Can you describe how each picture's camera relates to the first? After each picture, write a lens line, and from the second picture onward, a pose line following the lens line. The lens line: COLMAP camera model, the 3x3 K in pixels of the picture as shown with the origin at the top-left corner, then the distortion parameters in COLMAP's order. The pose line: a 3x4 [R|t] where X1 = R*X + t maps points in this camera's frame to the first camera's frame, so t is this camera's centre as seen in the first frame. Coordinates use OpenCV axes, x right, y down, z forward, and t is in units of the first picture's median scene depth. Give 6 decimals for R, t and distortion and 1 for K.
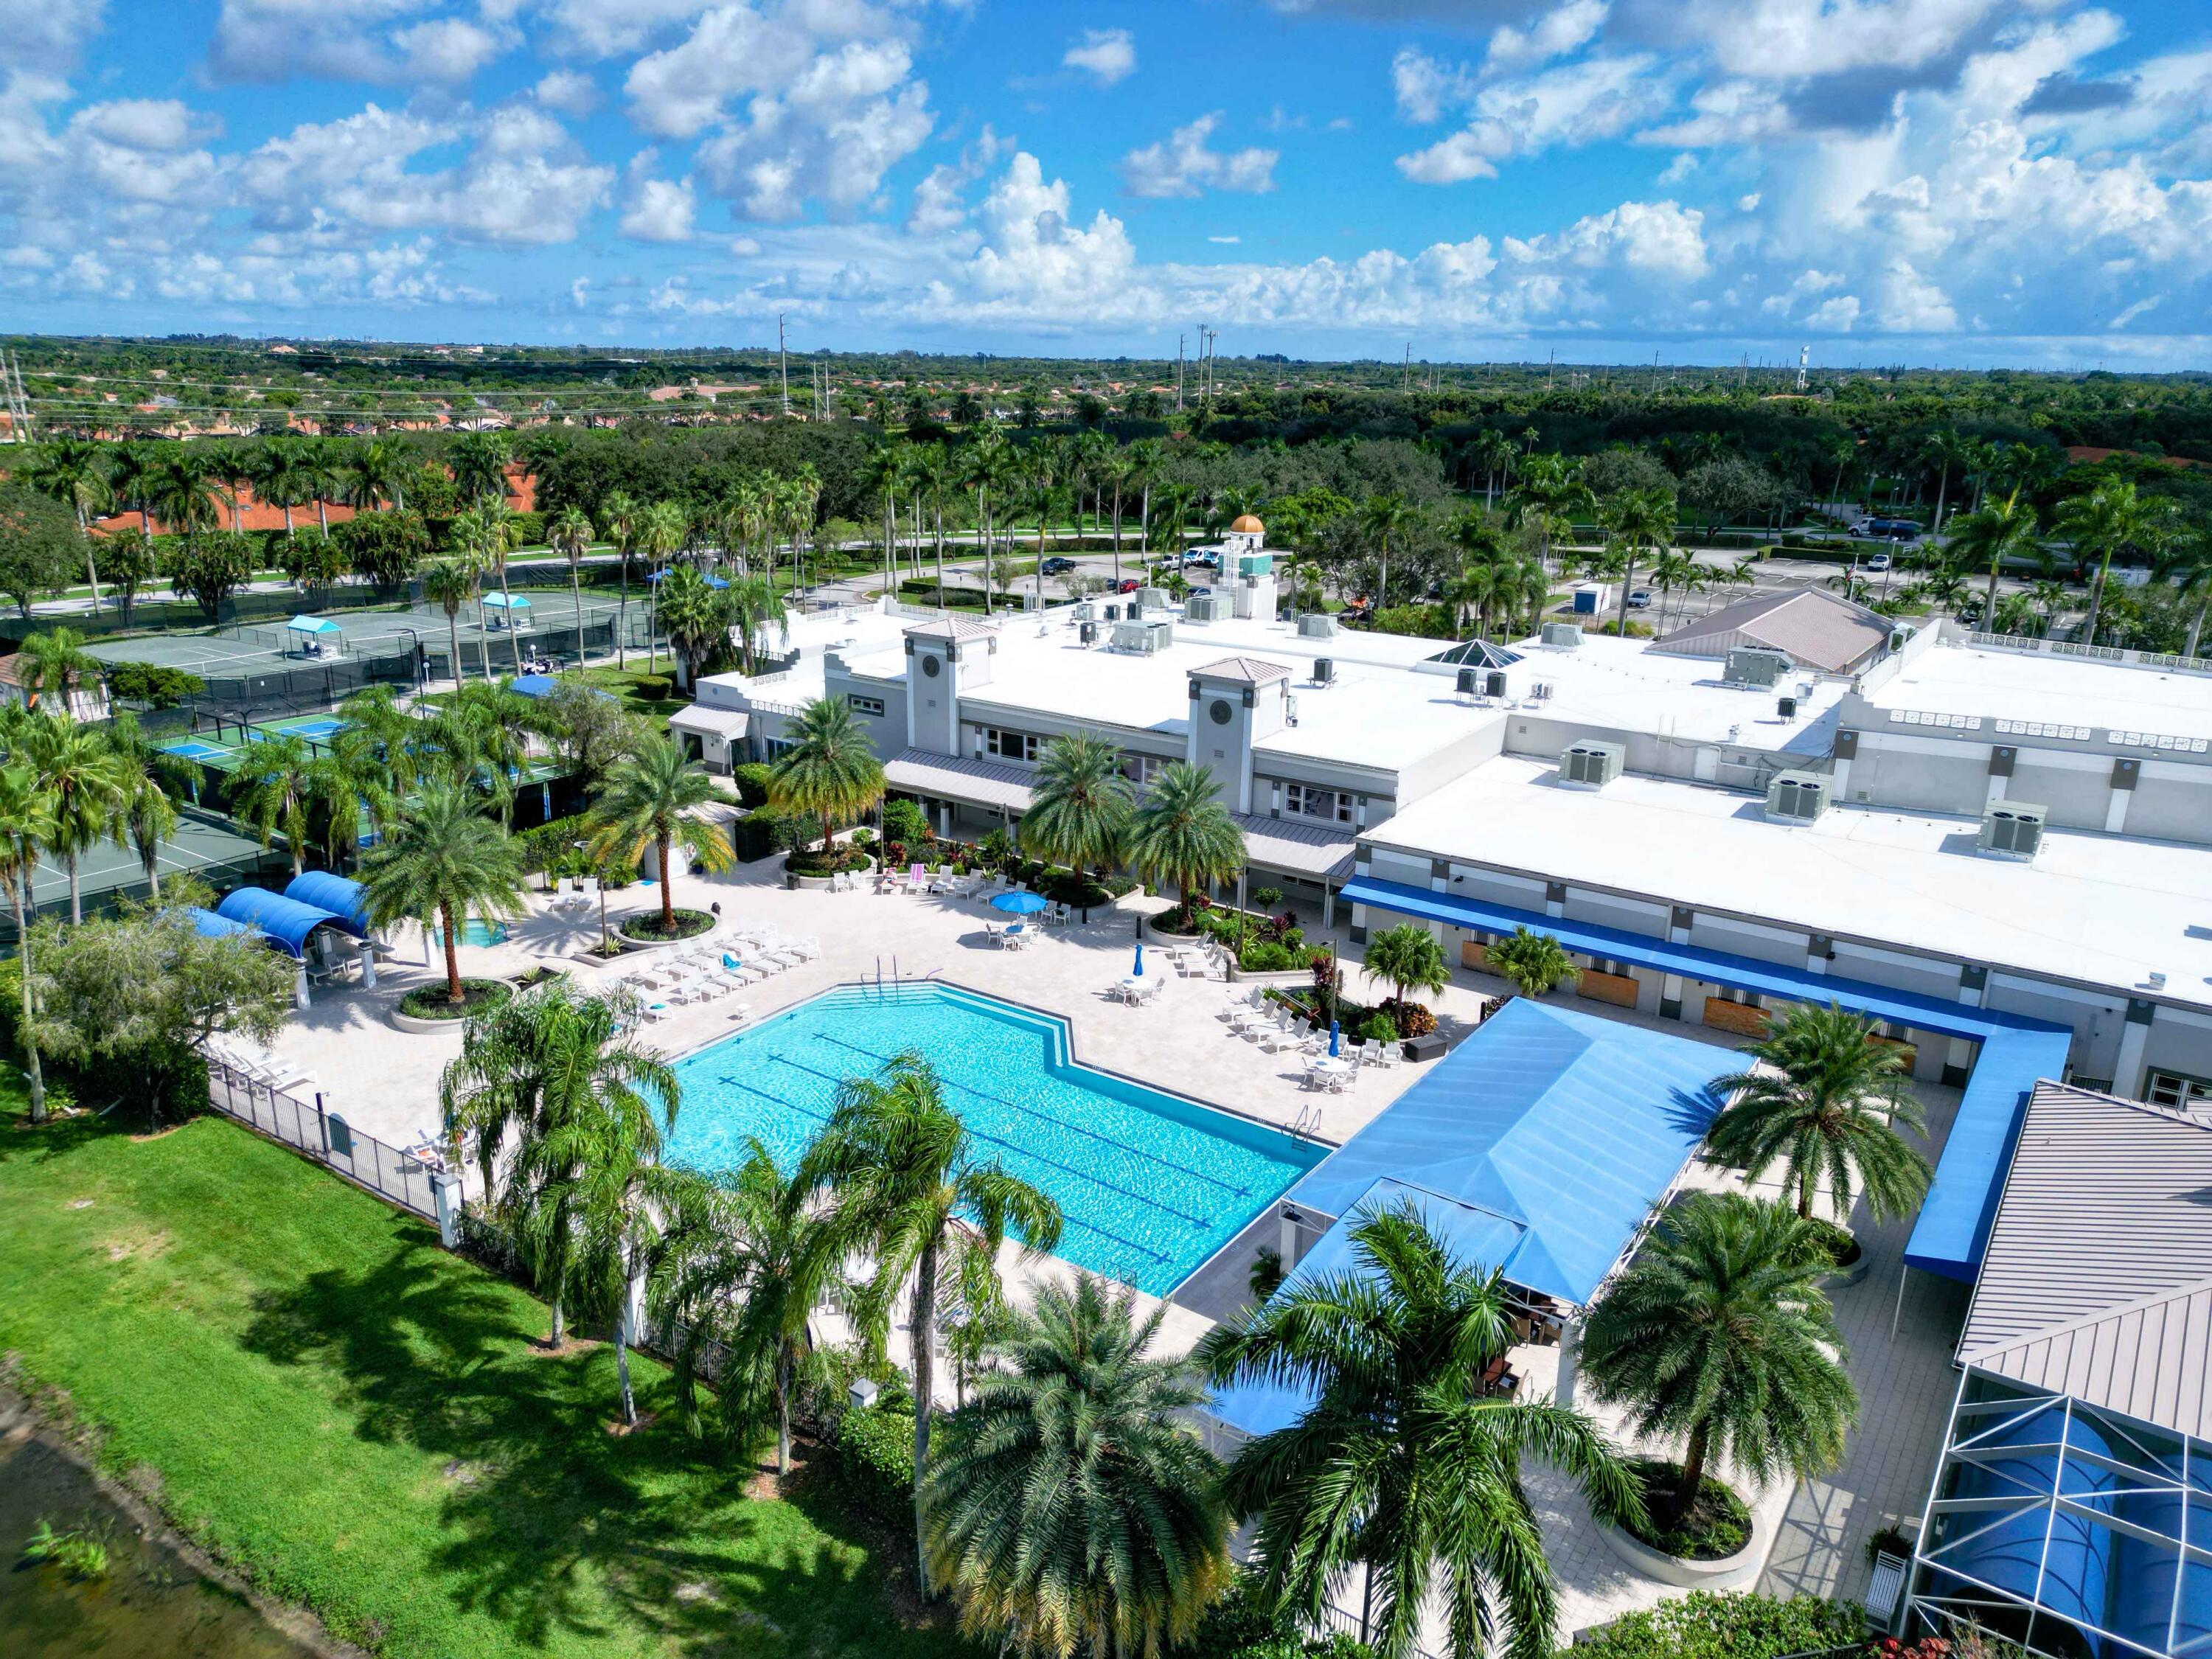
lens RADIAL K [[1554.4, 0, 1096.7], [0, 1554.4, 828.2], [0, 0, 1]] dist [0.076009, -0.088439]
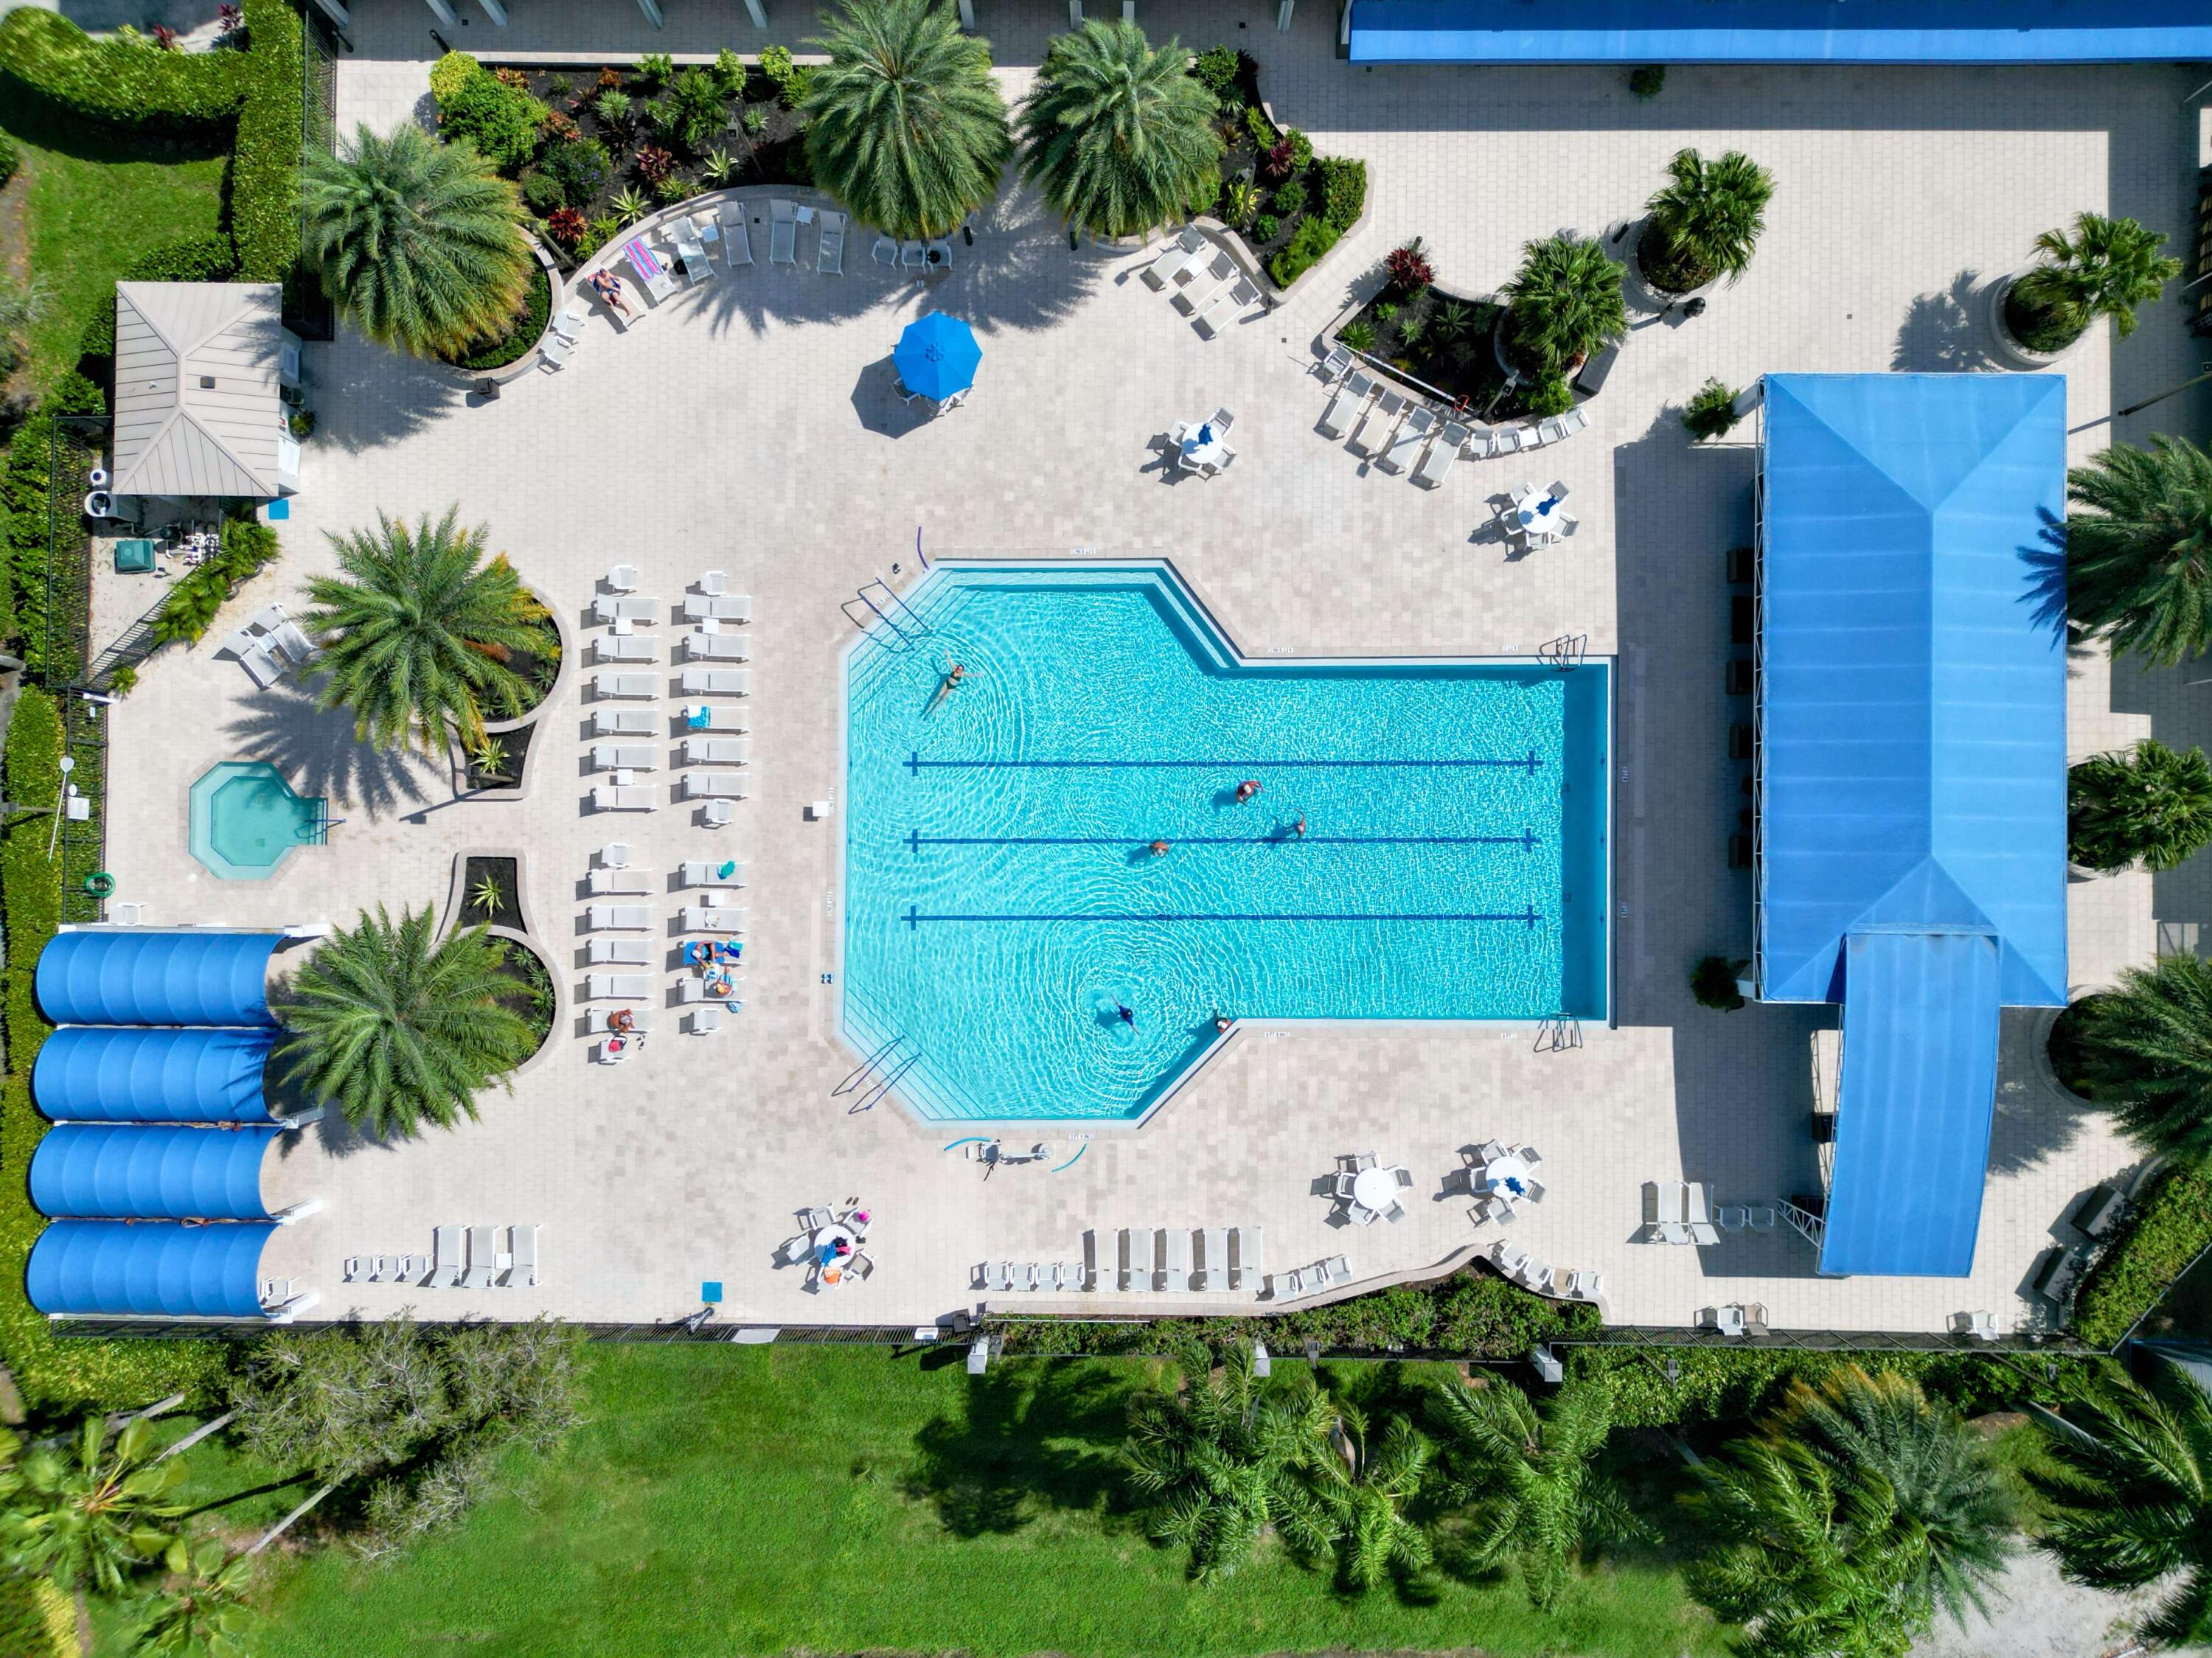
lens RADIAL K [[1554.3, 0, 1096.7], [0, 1554.3, 827.7], [0, 0, 1]] dist [0.076009, -0.088439]
pose [[0.821803, -0.569674, -0.010507, -0.093626], [0.182953, 0.246372, 0.951751, -0.480214], [-0.539599, -0.784074, 0.306693, 0.573977]]
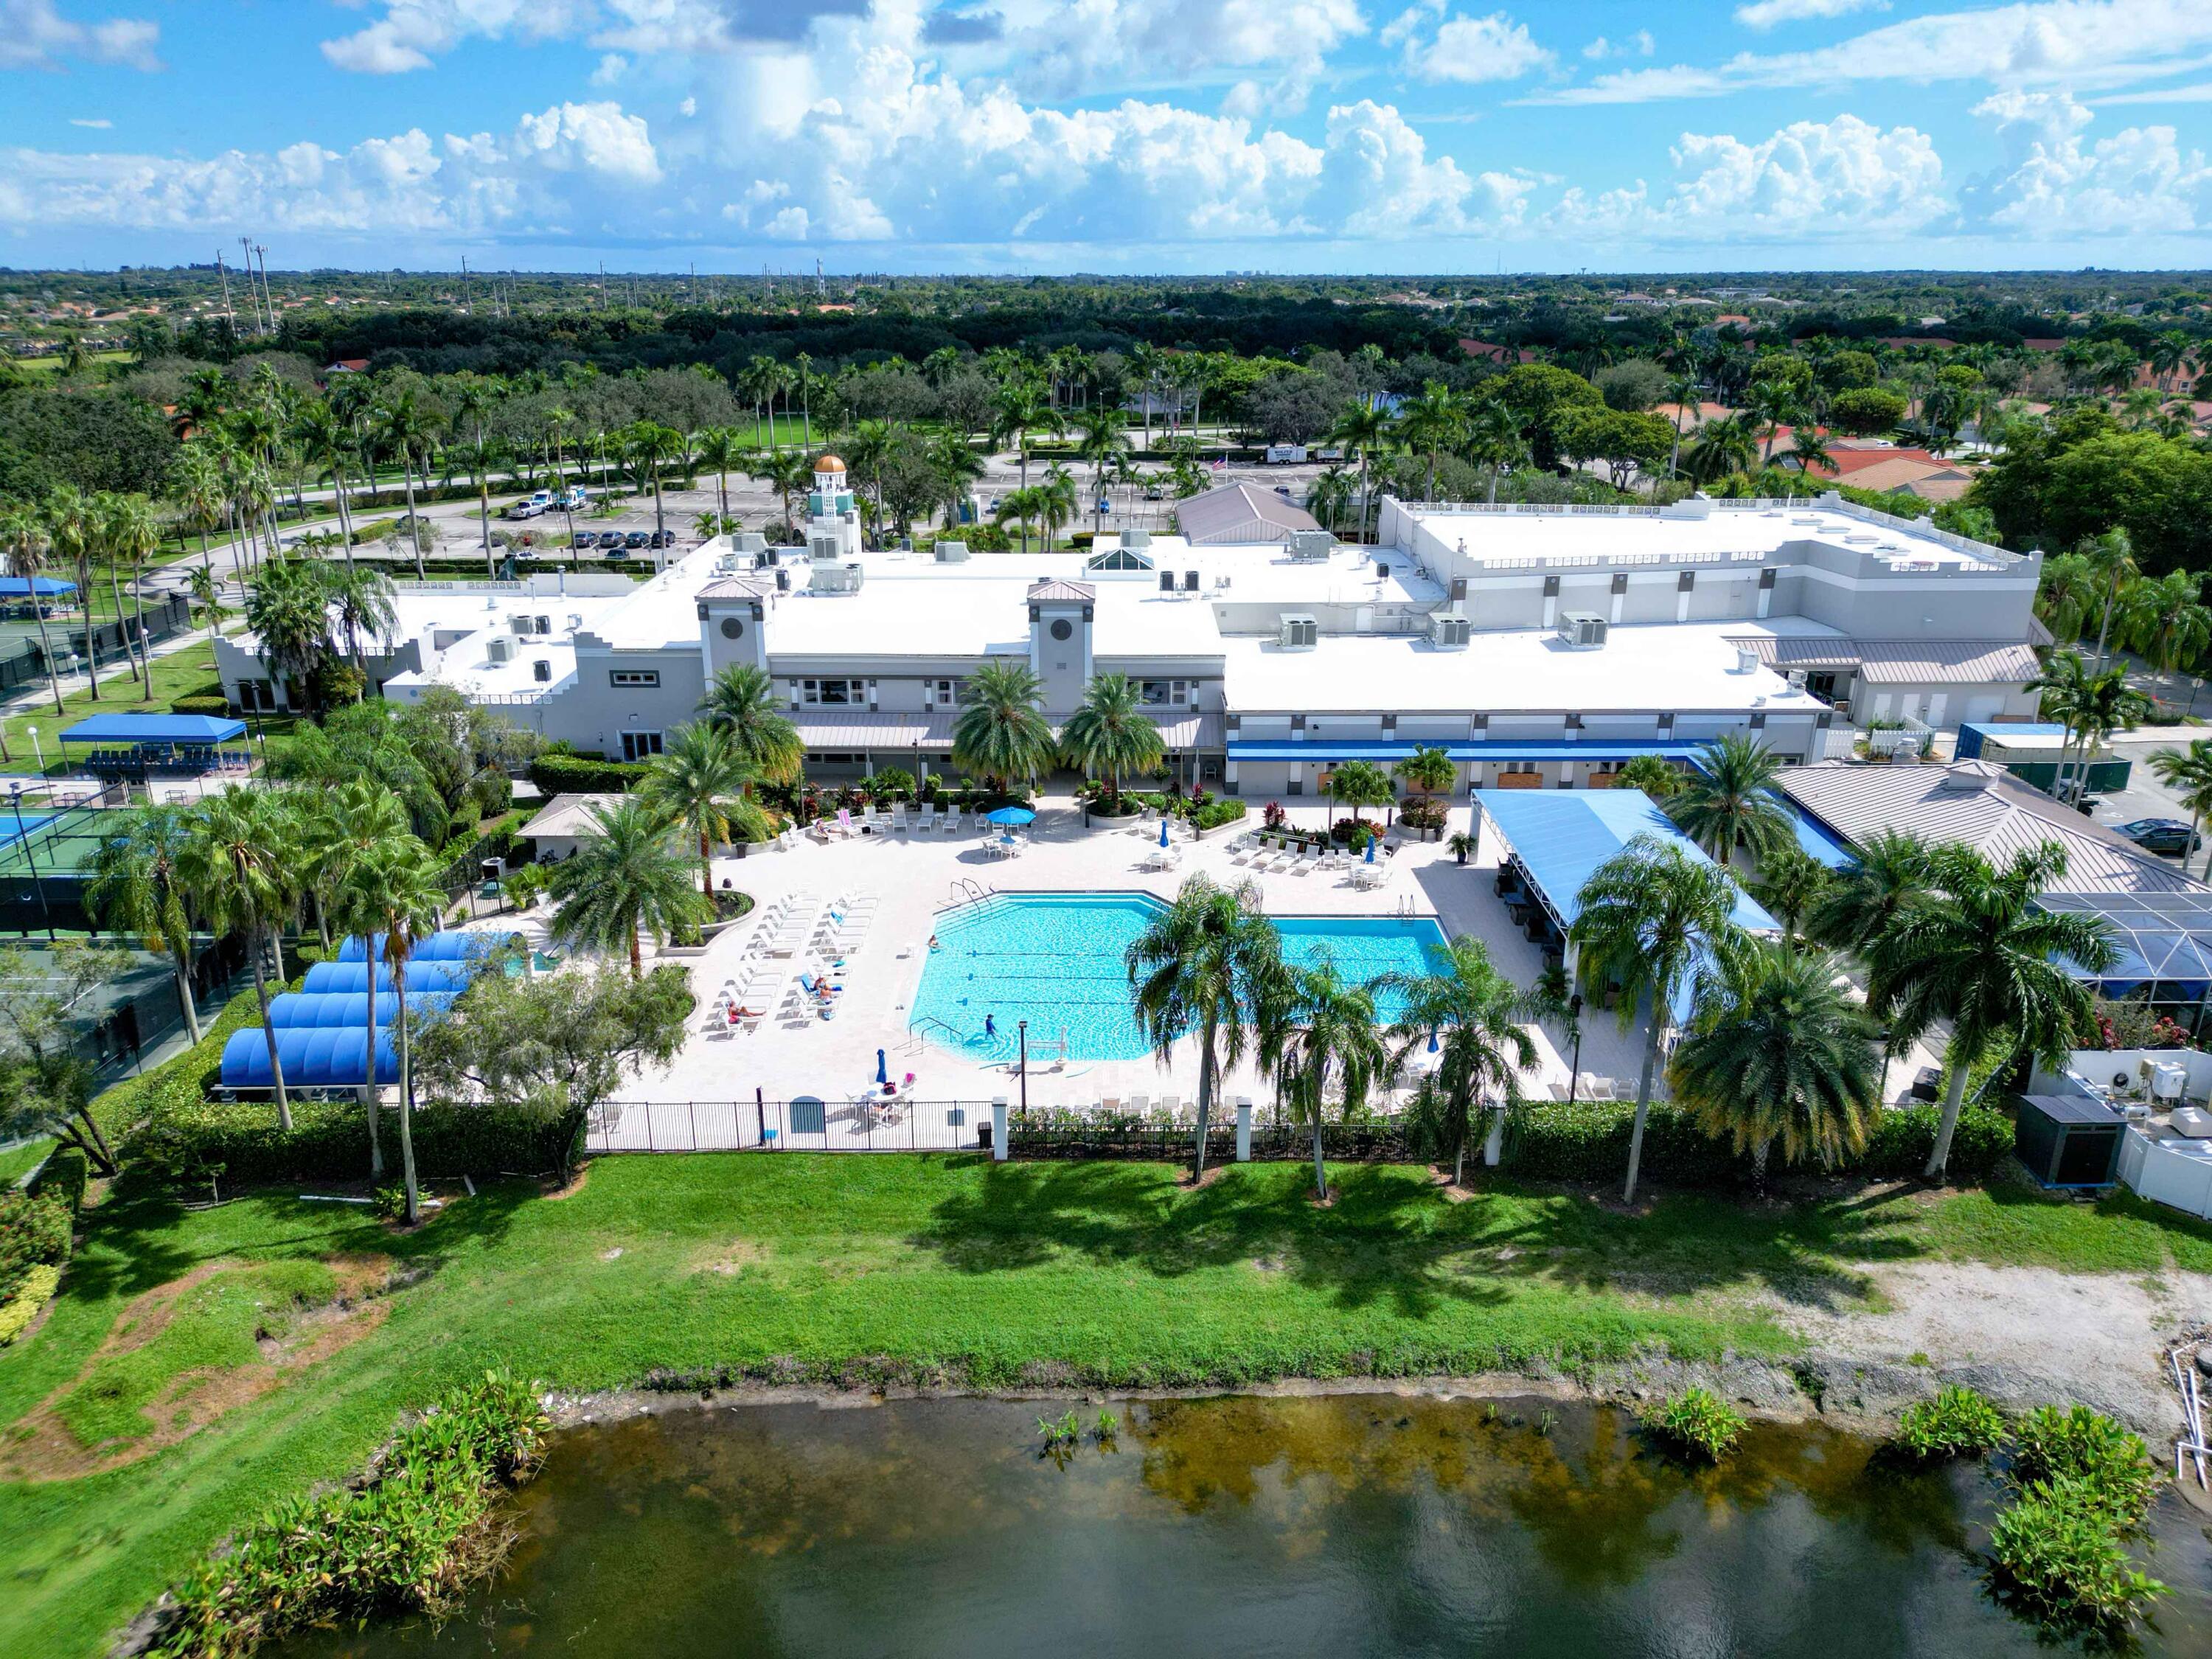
lens RADIAL K [[1543.5, 0, 1095.4], [0, 1543.5, 865.0], [0, 0, 1]] dist [0.080722, -0.078558]
pose [[0.822227, -0.217353, 0.526024, -0.564635], [0.177412, 0.976039, 0.125986, -0.045370], [-0.540804, -0.010266, 0.841086, 0.013242]]
